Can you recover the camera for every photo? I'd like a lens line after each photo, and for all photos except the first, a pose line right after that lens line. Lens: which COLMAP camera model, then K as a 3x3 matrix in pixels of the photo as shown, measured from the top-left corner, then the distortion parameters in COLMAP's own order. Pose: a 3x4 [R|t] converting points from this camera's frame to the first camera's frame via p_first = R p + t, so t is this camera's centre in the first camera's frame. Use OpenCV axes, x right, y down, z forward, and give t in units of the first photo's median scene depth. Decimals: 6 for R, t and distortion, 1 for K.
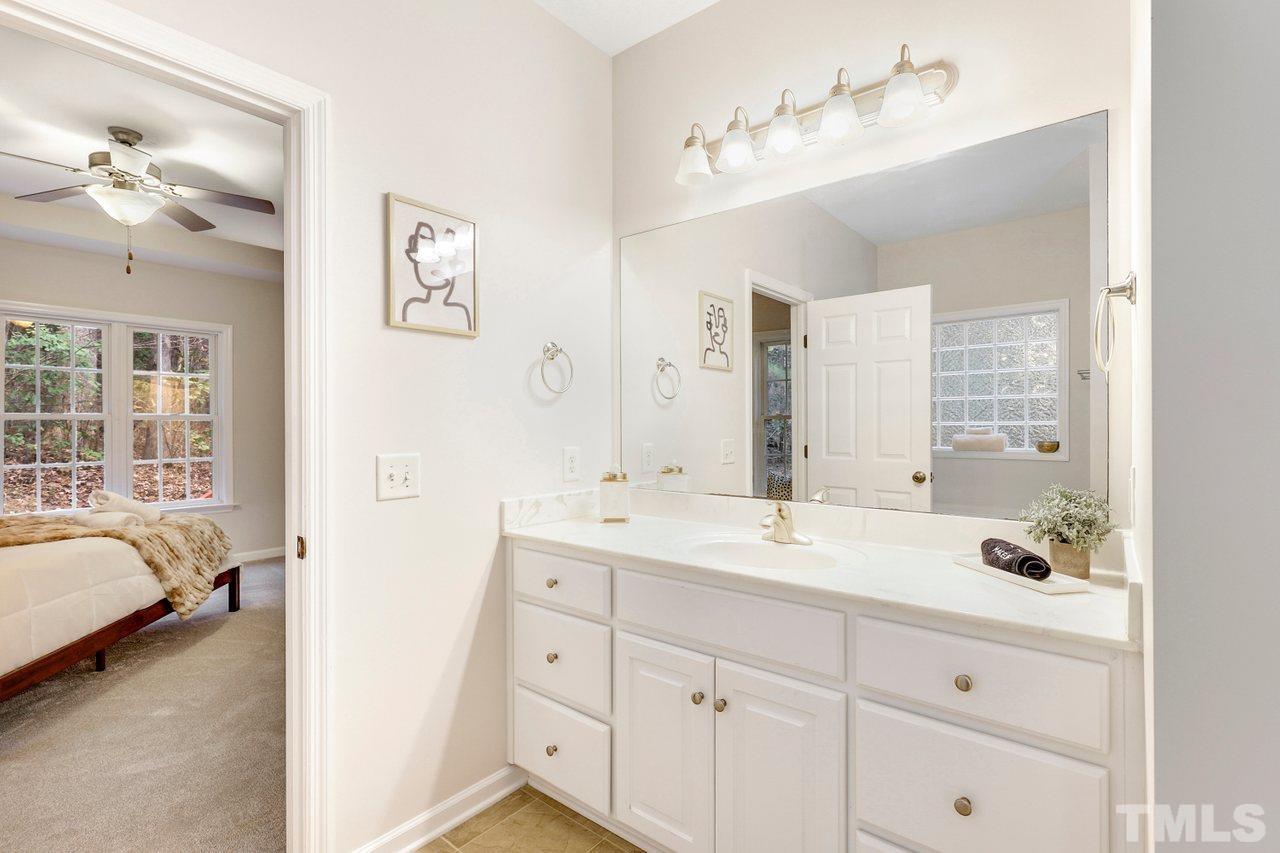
lens RADIAL K [[594.8, 0, 651.8], [0, 594.8, 428.5], [0, 0, 1]] dist [0.001084, 0.000070]
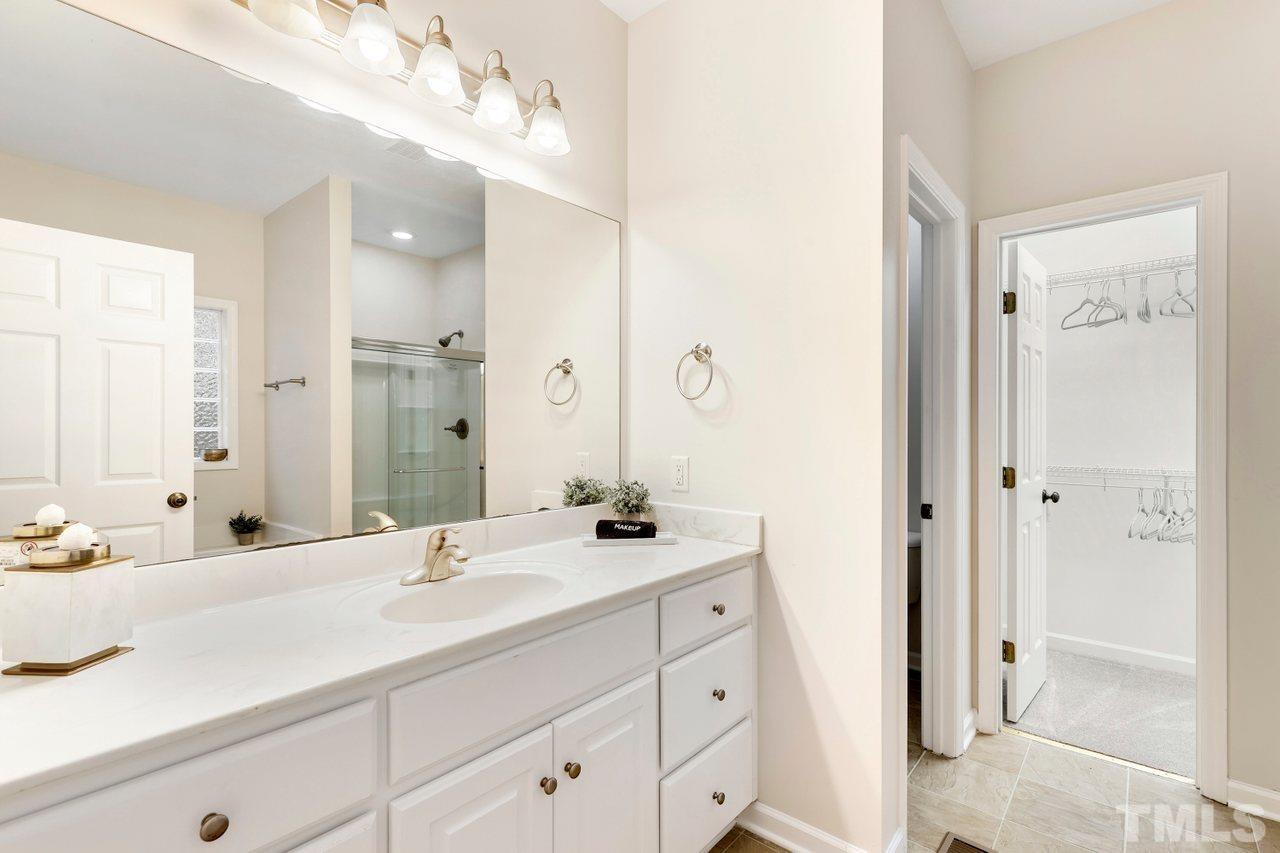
lens RADIAL K [[594.8, 0, 651.8], [0, 594.8, 428.5], [0, 0, 1]] dist [0.001084, 0.000070]
pose [[0.014582, 0.004449, 0.999884, -0.825631], [0.007818, 0.999959, -0.004563, -0.004500], [-0.999863, 0.007883, 0.014546, 1.017657]]
